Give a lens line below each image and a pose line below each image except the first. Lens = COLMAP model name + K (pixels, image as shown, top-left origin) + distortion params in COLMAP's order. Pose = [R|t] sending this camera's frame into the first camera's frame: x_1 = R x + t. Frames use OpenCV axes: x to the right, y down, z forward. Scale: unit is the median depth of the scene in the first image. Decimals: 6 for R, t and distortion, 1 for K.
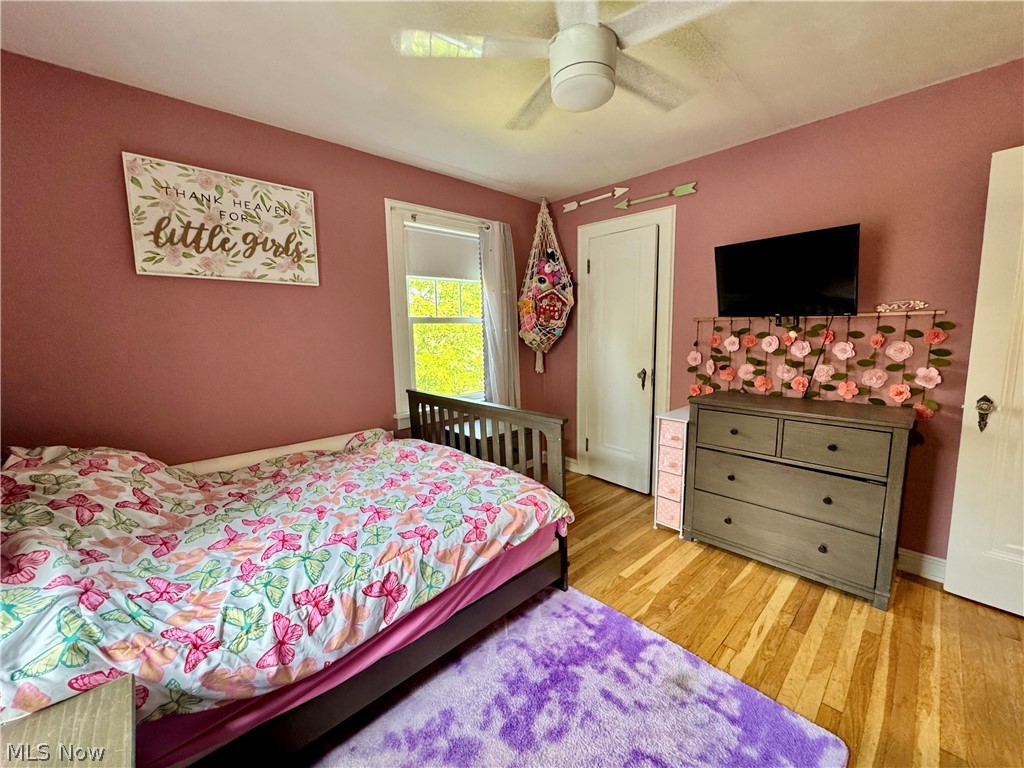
lens RADIAL K [[410.3, 0, 512.7], [0, 410.3, 382.7], [0, 0, 1]] dist [-0.003744, 0.001177]
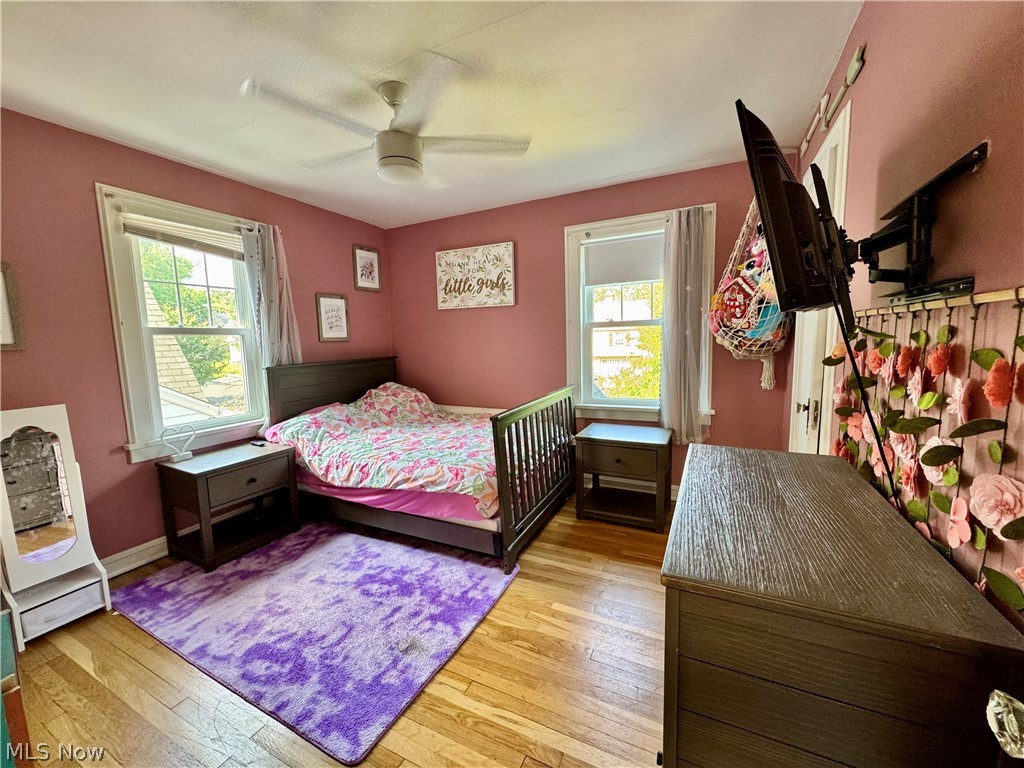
lens RADIAL K [[410.3, 0, 512.2], [0, 410.3, 385.0], [0, 0, 1]] dist [-0.003744, 0.001177]
pose [[0.343917, 0.115710, -0.931843, 1.117856], [-0.095456, 0.991546, 0.087893, -0.098952], [0.934135, 0.058722, 0.352055, 0.601327]]
